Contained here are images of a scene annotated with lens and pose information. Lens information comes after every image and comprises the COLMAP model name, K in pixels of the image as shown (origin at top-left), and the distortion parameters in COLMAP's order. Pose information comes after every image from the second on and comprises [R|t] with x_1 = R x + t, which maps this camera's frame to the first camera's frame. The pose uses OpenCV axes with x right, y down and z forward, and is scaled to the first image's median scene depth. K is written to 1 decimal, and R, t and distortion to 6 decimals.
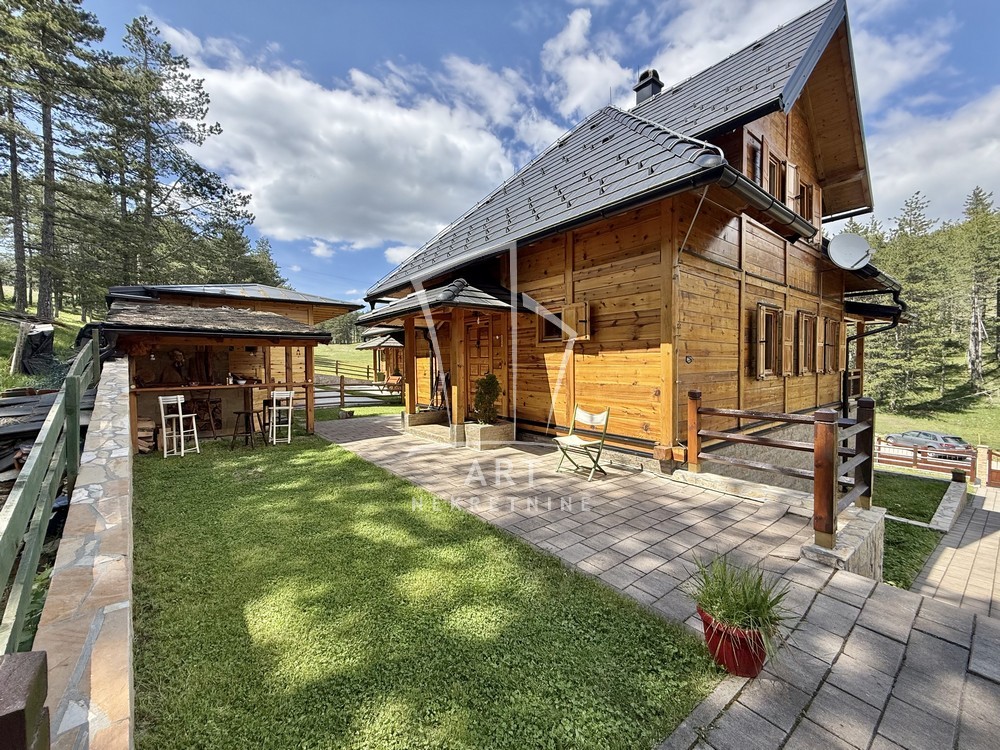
lens RADIAL K [[397.7, 0, 494.7], [0, 397.7, 372.9], [0, 0, 1]] dist [0.001116, -0.000075]
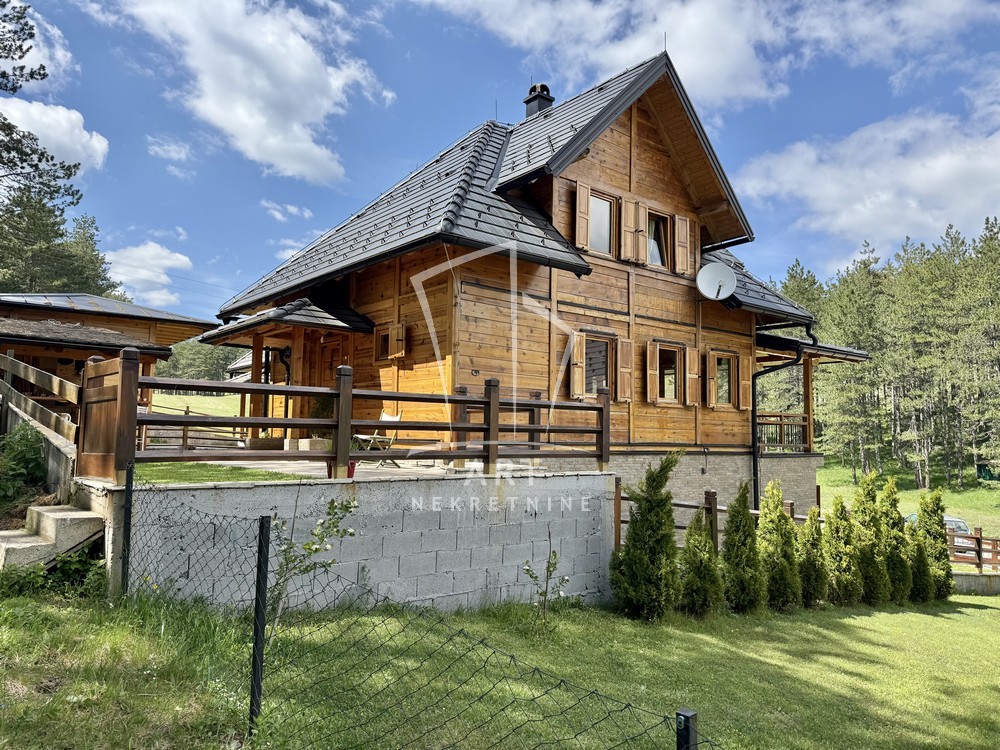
lens RADIAL K [[692.0, 0, 477.1], [0, 692.0, 374.8], [0, 0, 1]] dist [0.063370, -0.064915]
pose [[0.999581, 0.028354, 0.005842, 0.275701], [-0.027514, 0.993230, -0.112861, 0.117479], [-0.009002, 0.112653, 0.993594, -0.600366]]
